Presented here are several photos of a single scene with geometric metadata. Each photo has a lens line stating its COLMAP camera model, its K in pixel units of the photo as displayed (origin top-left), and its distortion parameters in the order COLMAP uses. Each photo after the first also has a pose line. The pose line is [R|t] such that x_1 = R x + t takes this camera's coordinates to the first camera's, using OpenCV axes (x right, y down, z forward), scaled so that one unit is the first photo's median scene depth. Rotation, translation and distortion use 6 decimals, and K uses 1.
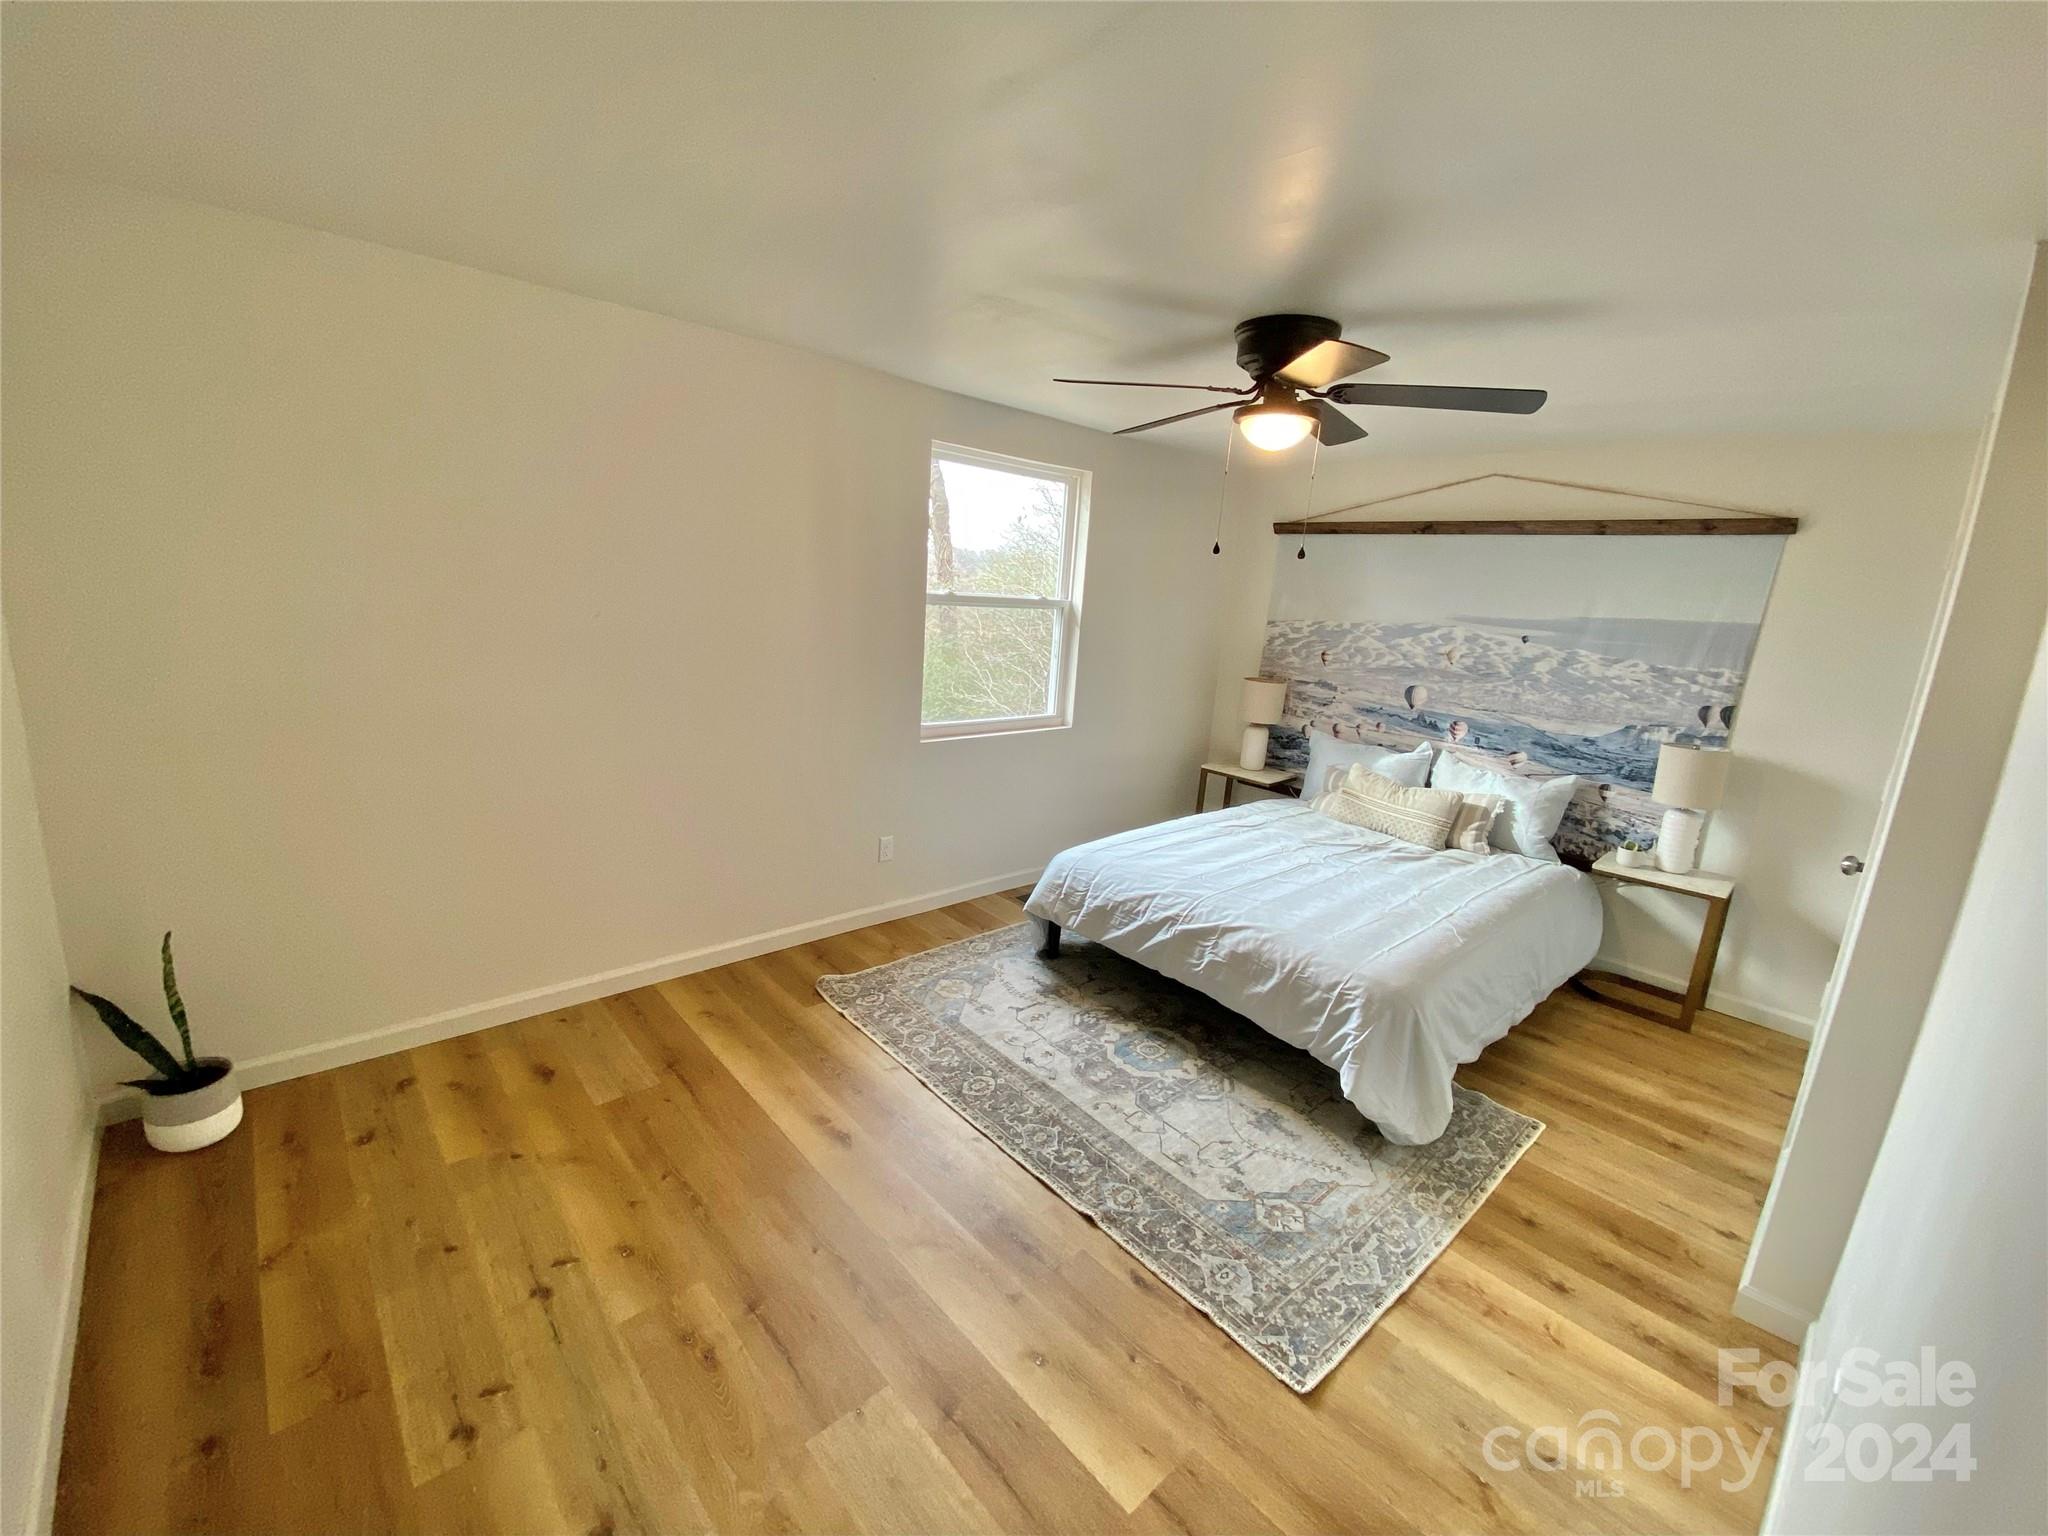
lens RADIAL K [[832.2, 0, 1019.4], [0, 832.2, 770.0], [0, 0, 1]] dist [0.038586, -0.028760]
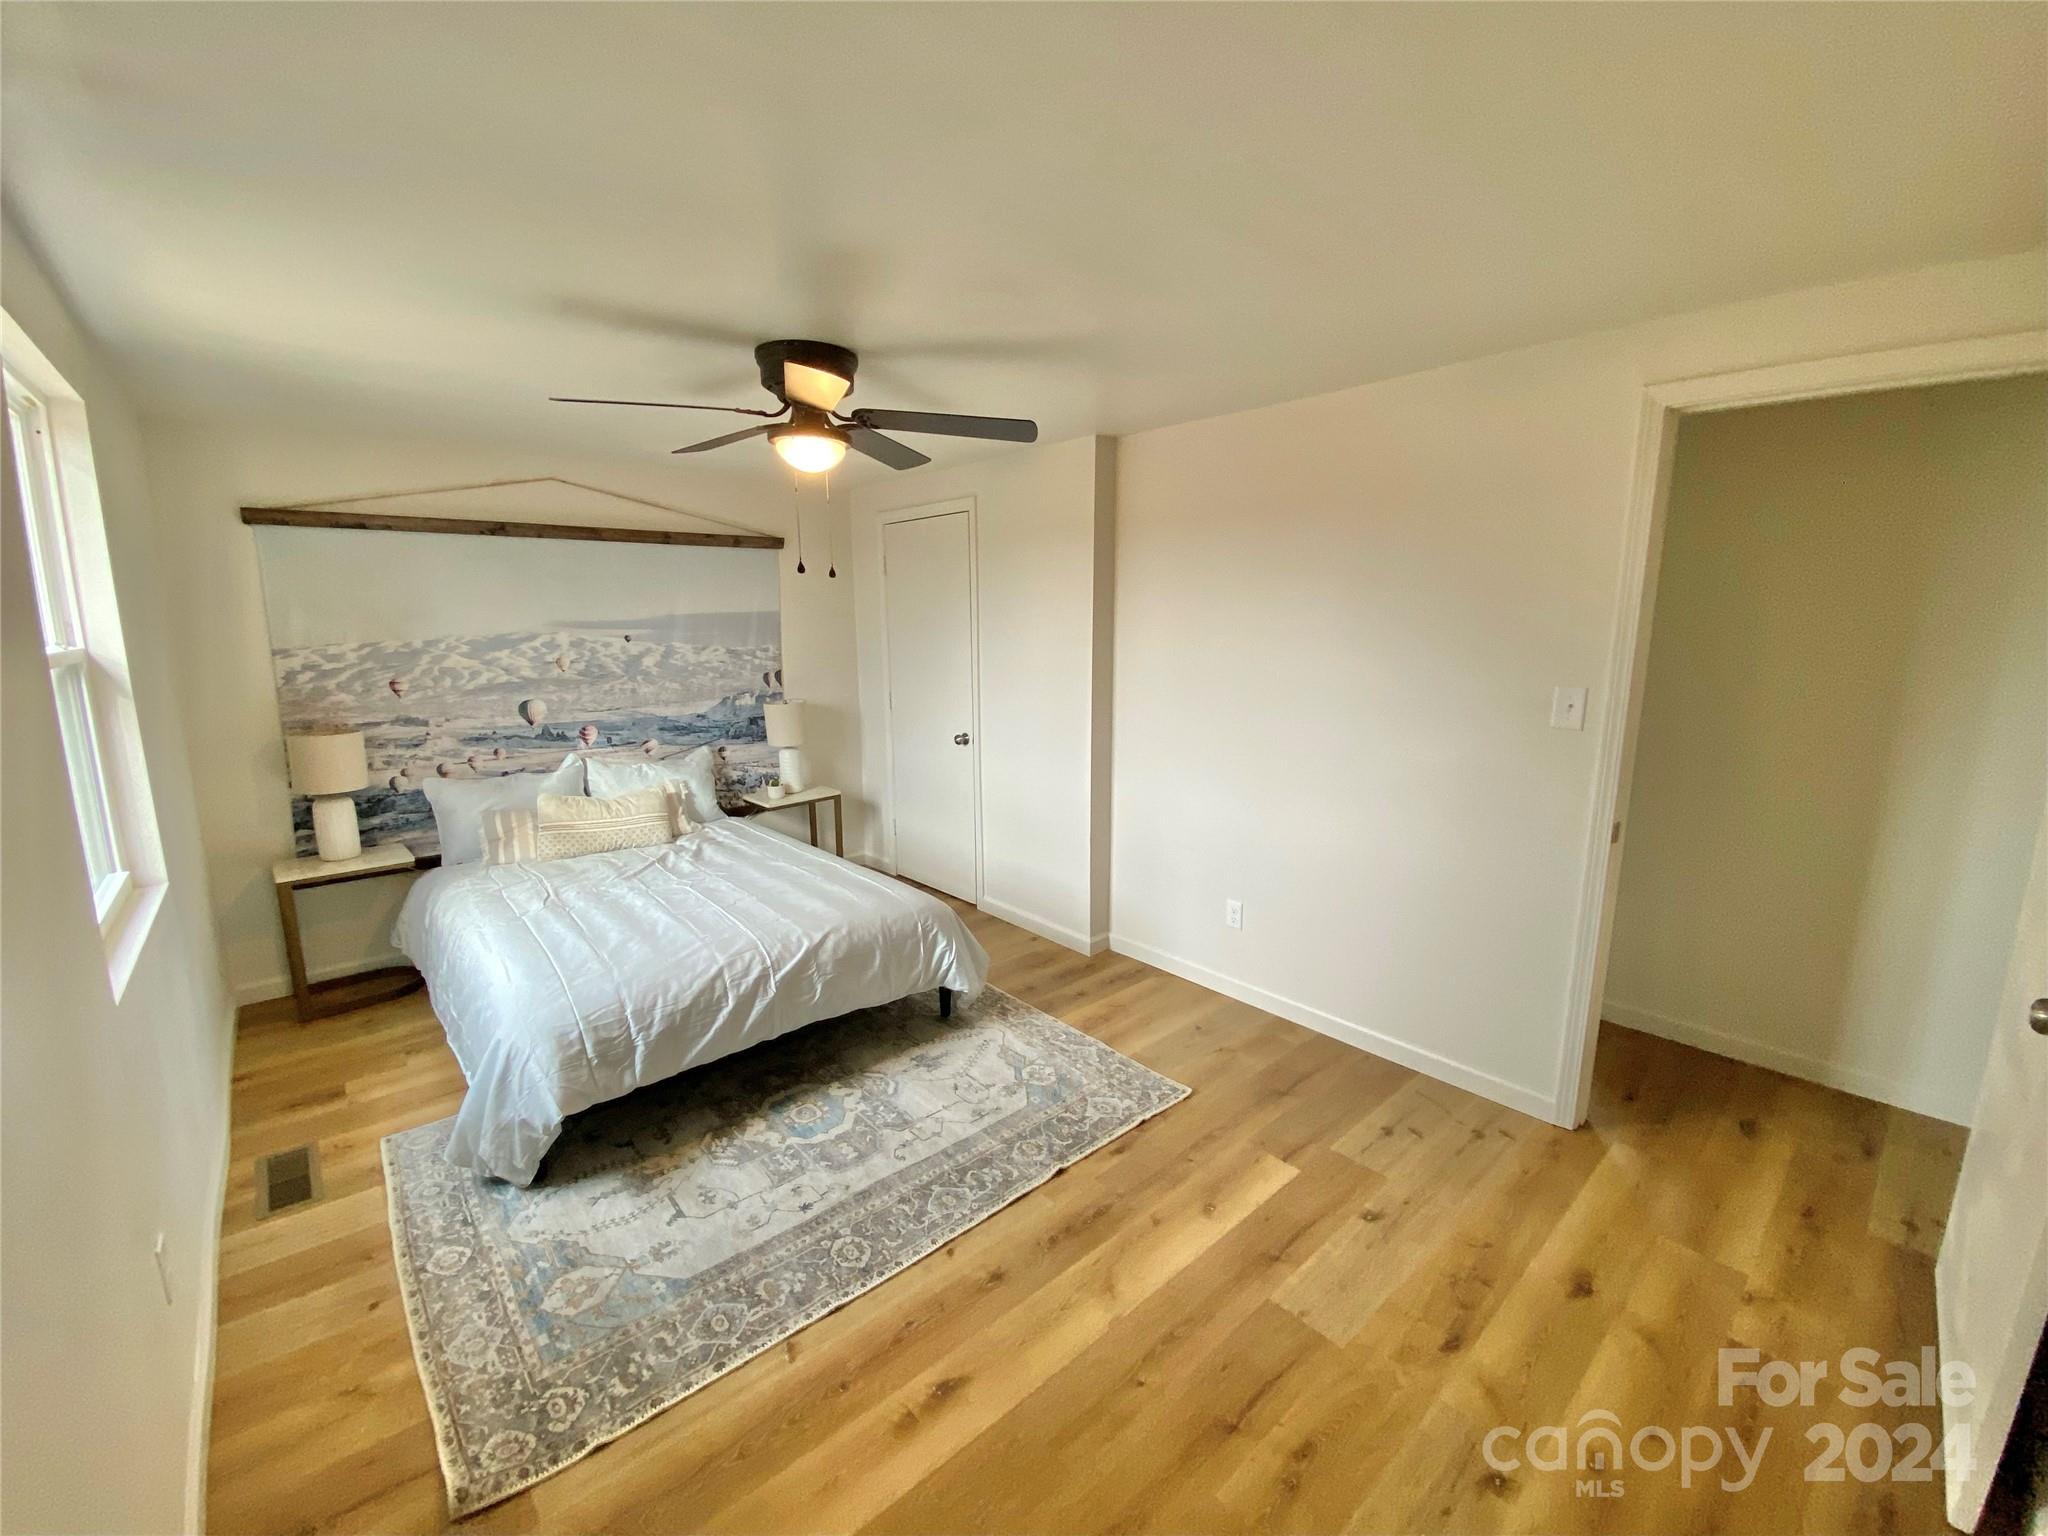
lens RADIAL K [[832.2, 0, 1019.4], [0, 832.2, 770.0], [0, 0, 1]] dist [0.038586, -0.028760]
pose [[0.008291, -0.248611, 0.968568, -0.505005], [0.225772, 0.944056, 0.240387, -0.148466], [-0.974145, 0.216682, 0.063957, 0.500849]]
